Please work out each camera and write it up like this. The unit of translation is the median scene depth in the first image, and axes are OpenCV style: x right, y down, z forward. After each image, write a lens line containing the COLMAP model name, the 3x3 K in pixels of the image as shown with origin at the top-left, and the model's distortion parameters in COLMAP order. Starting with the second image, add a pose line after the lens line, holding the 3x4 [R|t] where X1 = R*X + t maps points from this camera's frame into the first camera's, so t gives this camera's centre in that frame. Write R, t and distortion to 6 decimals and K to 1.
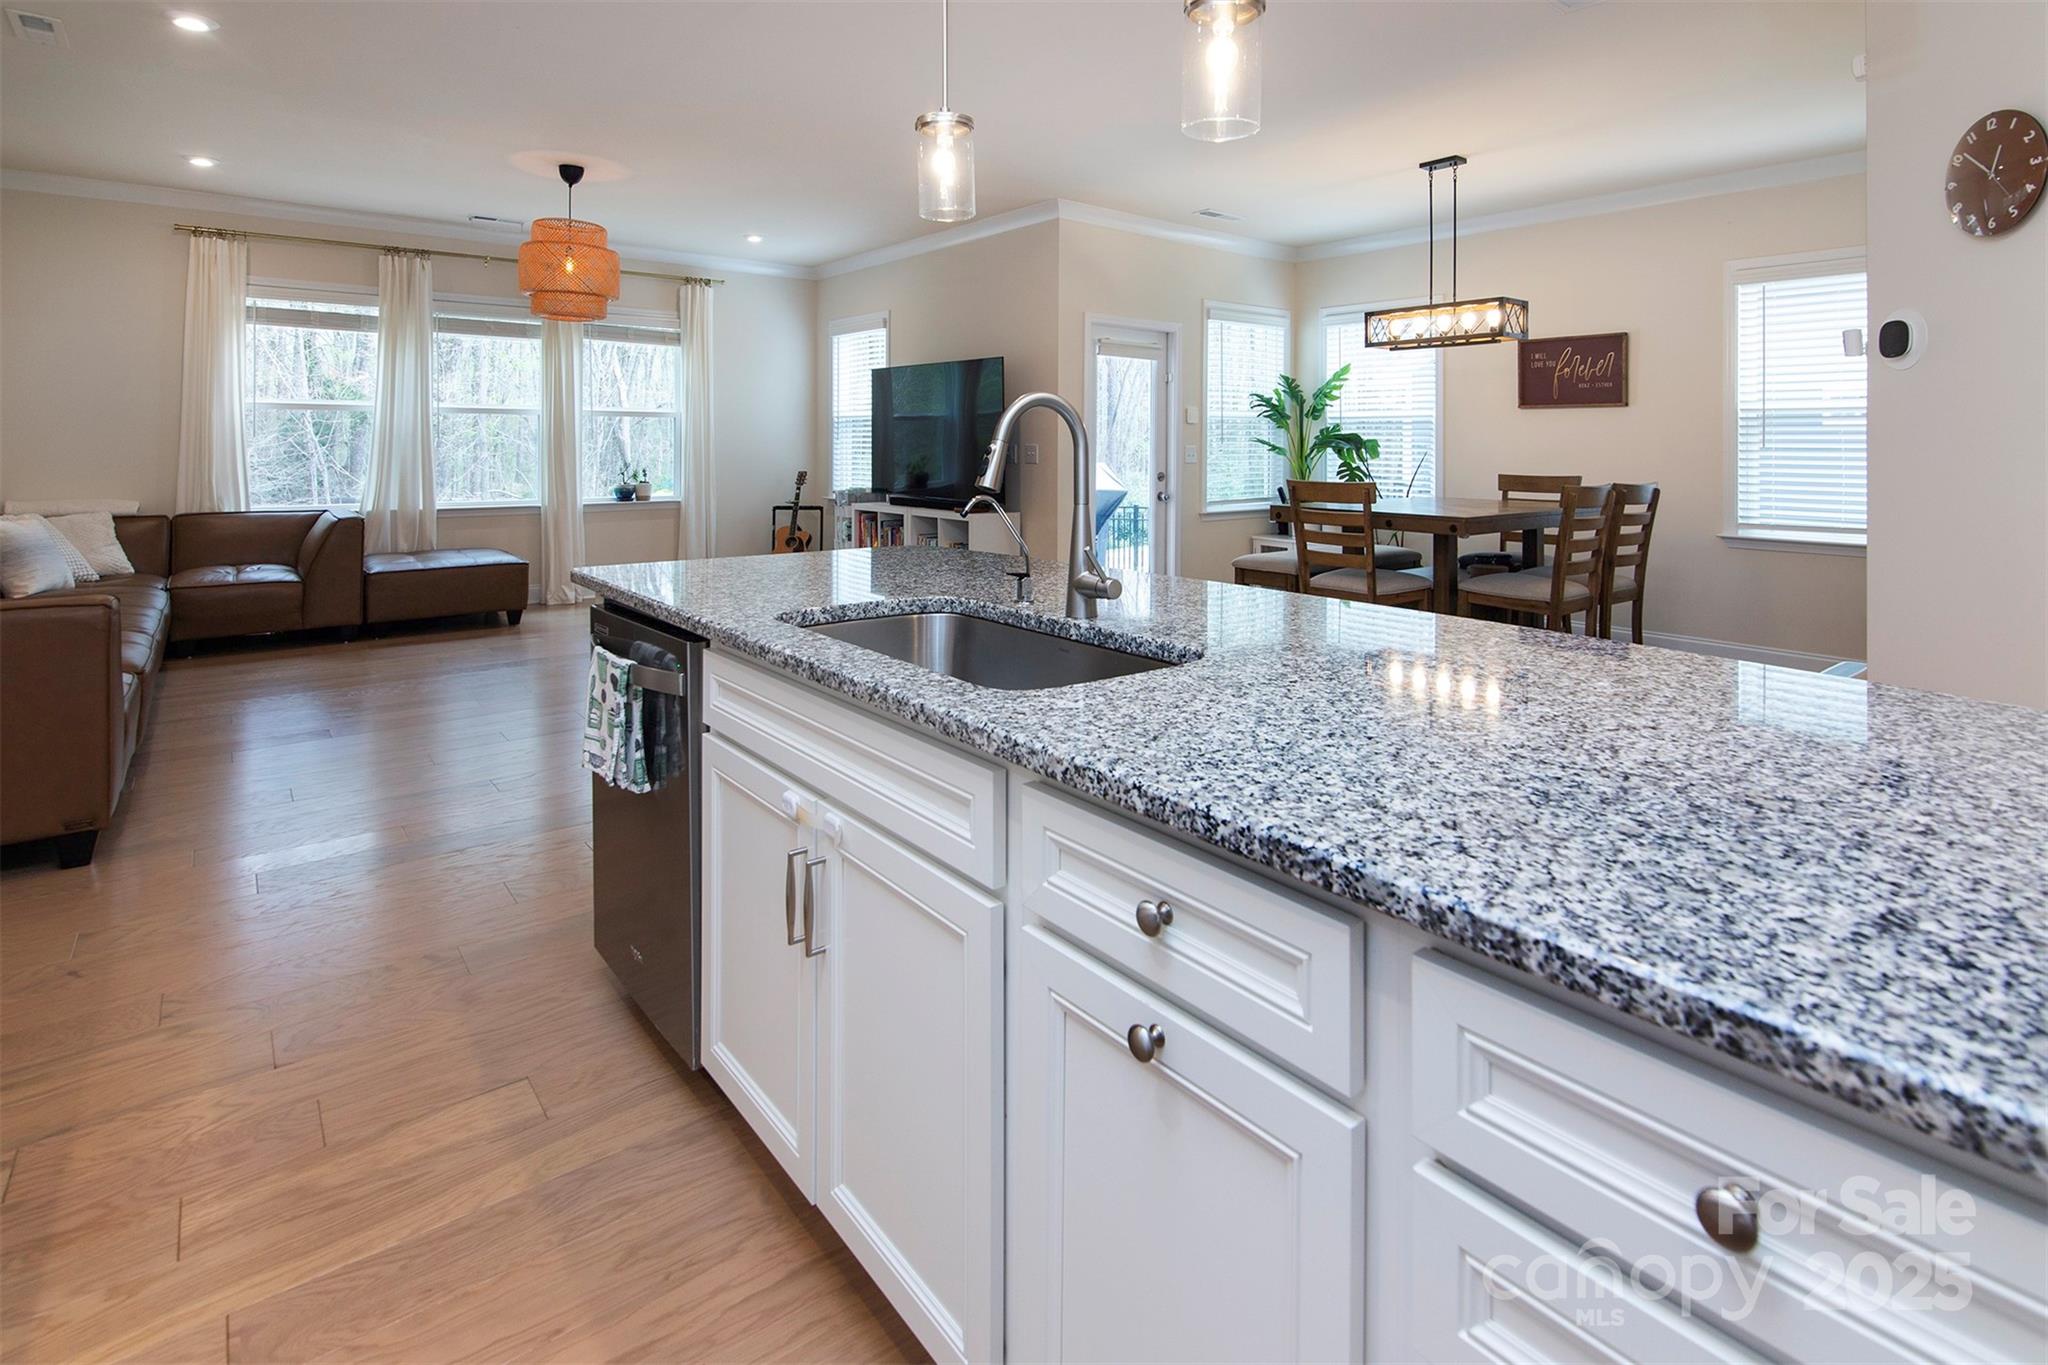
lens RADIAL K [[1024.7, 0, 1036.2], [0, 1024.7, 461.9], [0, 0, 1]] dist [0.002413, 0.000735]
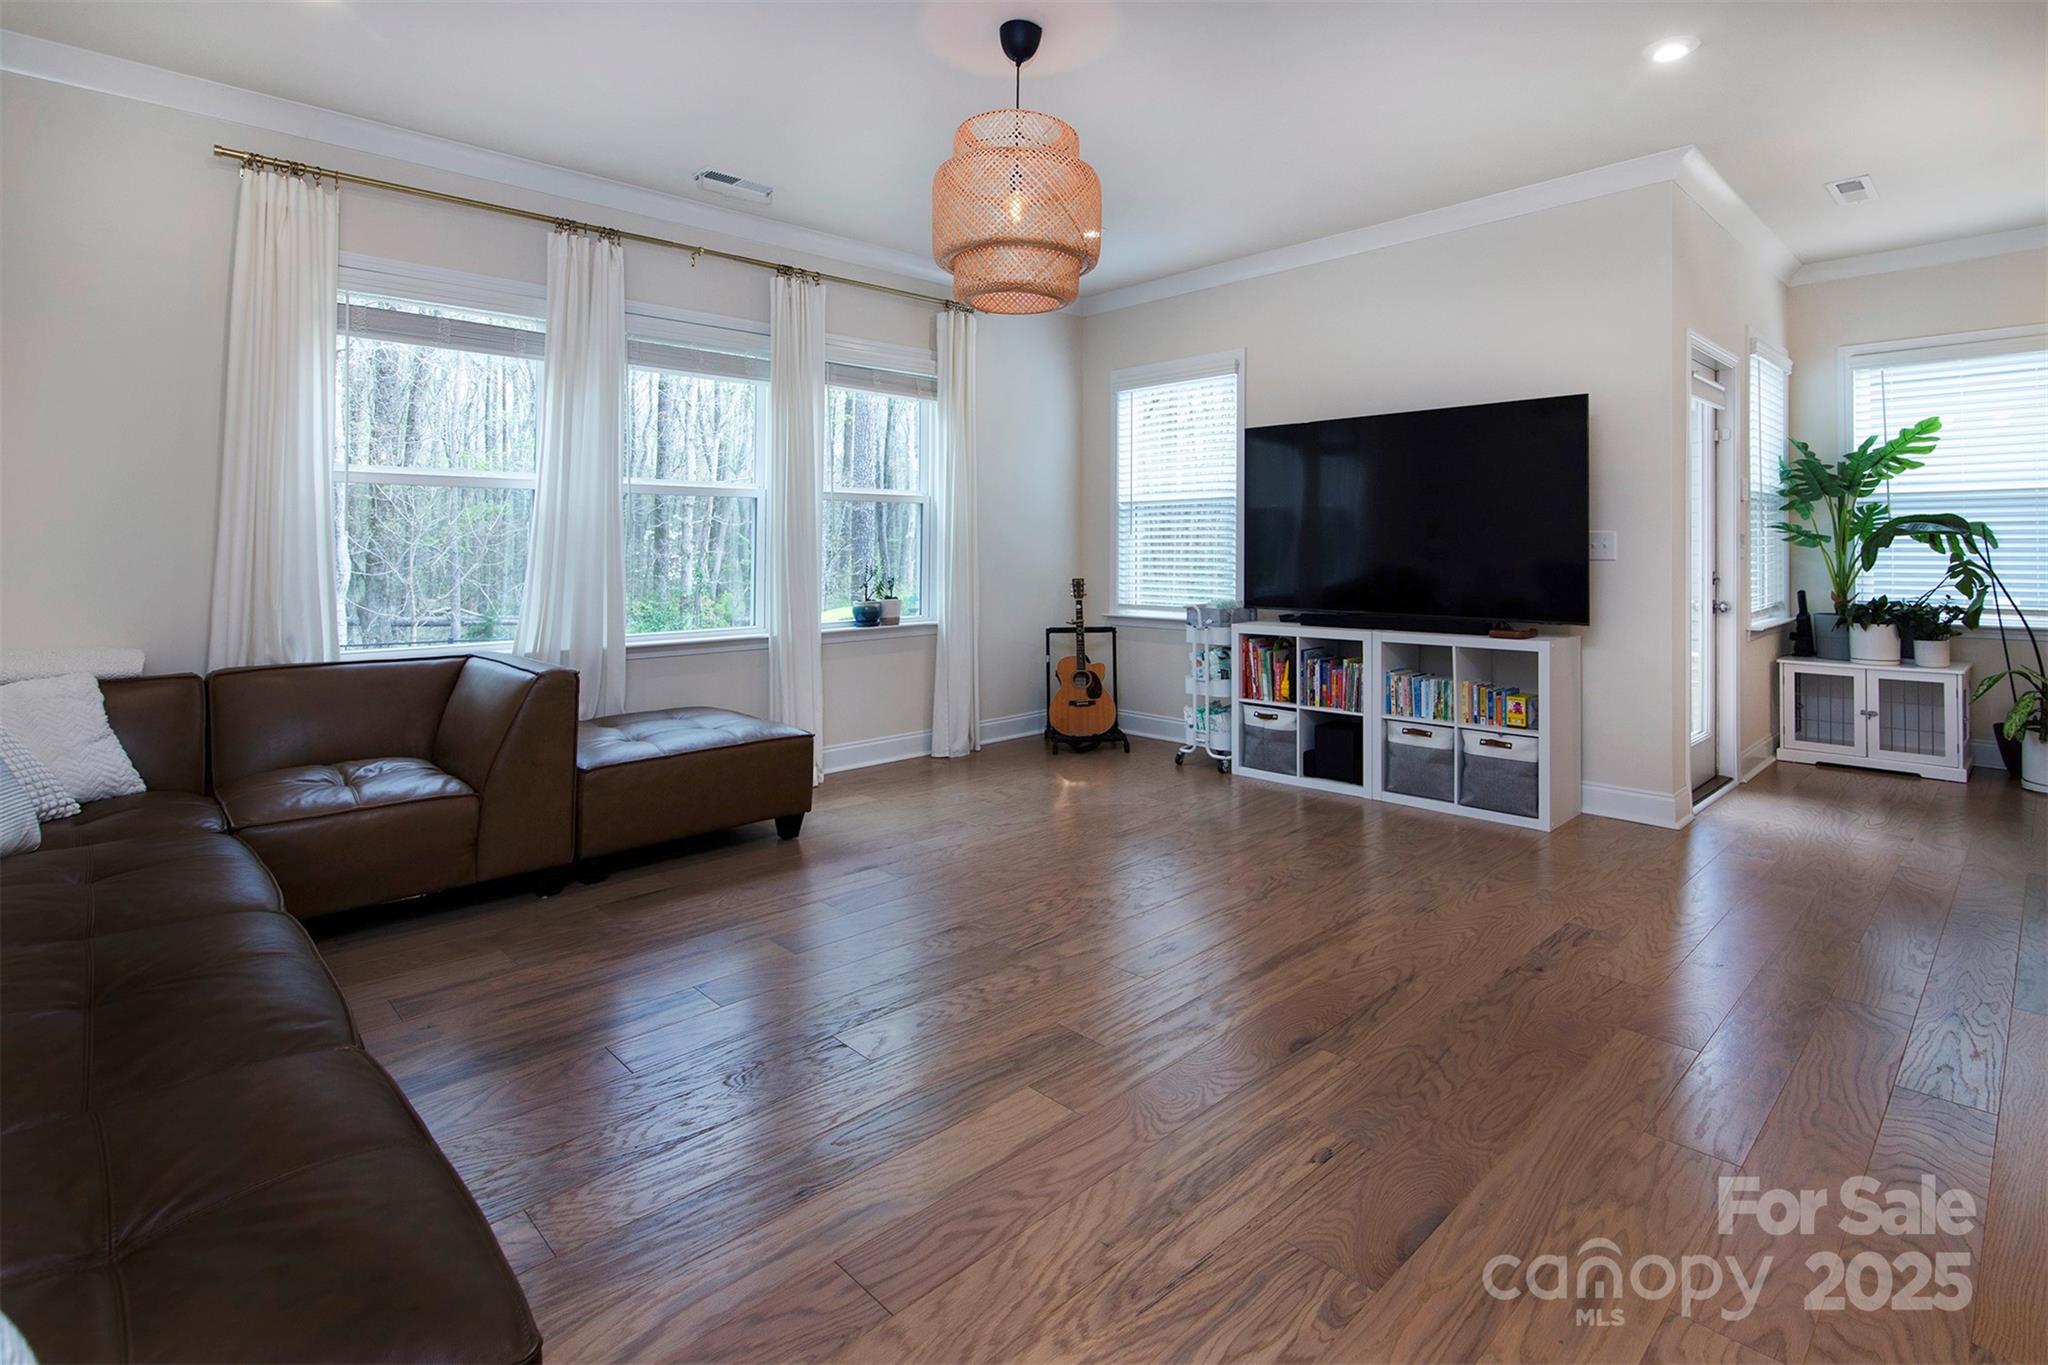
lens RADIAL K [[995.7, 0, 1029.7], [0, 995.7, 540.1], [0, 0, 1]] dist [0.001948, 0.000146]
pose [[0.995345, -0.010503, 0.095804, -0.398253], [0.013108, 0.999560, -0.026597, 0.000575], [-0.095483, 0.027729, 0.995045, 0.375829]]
